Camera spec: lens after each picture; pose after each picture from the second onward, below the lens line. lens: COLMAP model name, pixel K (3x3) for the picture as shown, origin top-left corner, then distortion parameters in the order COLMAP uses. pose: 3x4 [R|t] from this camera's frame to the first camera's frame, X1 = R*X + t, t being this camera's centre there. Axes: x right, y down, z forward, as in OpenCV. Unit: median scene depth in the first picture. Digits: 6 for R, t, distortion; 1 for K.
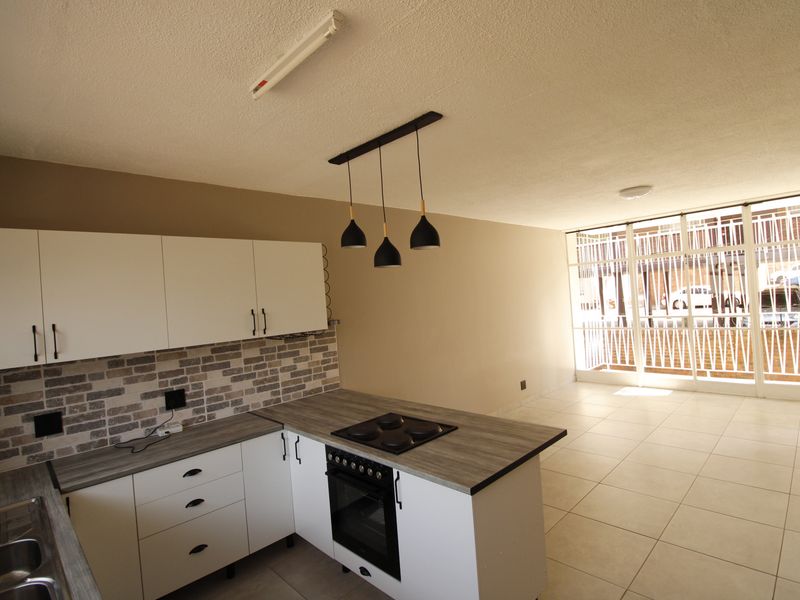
lens RADIAL K [[415.3, 0, 400.8], [0, 415.3, 295.6], [0, 0, 1]] dist [-0.004880, -0.011511]
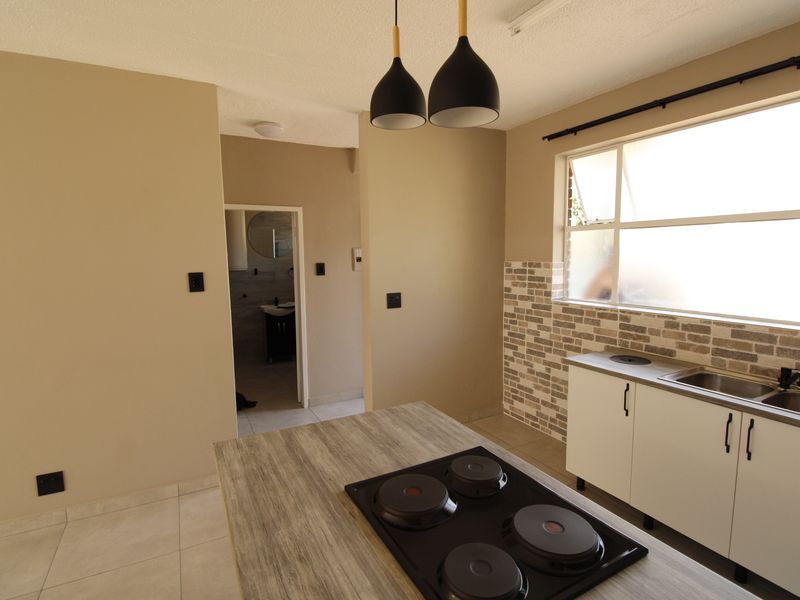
lens RADIAL K [[415.3, 0, 401.3], [0, 415.3, 299.0], [0, 0, 1]] dist [-0.004880, -0.011511]
pose [[-0.958930, 0.053732, 0.278507, -0.062207], [0.079727, 0.993367, 0.082859, 0.053691], [-0.272208, 0.101661, -0.956853, 1.207695]]
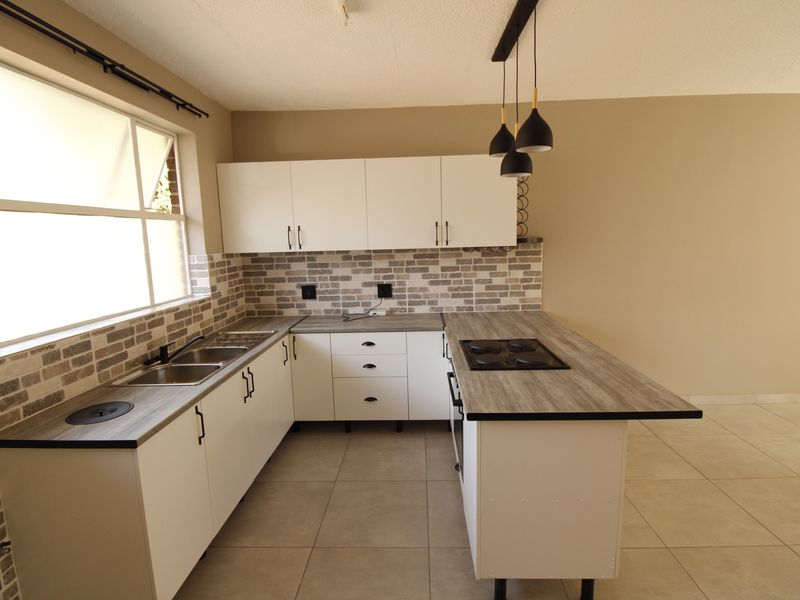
lens RADIAL K [[415.3, 0, 400.8], [0, 415.3, 297.1], [0, 0, 1]] dist [-0.004880, -0.011511]
pose [[0.685296, 0.158309, -0.710850, 0.406853], [-0.018753, 0.979600, 0.200082, 0.011188], [0.728023, -0.123785, 0.674284, 0.164303]]
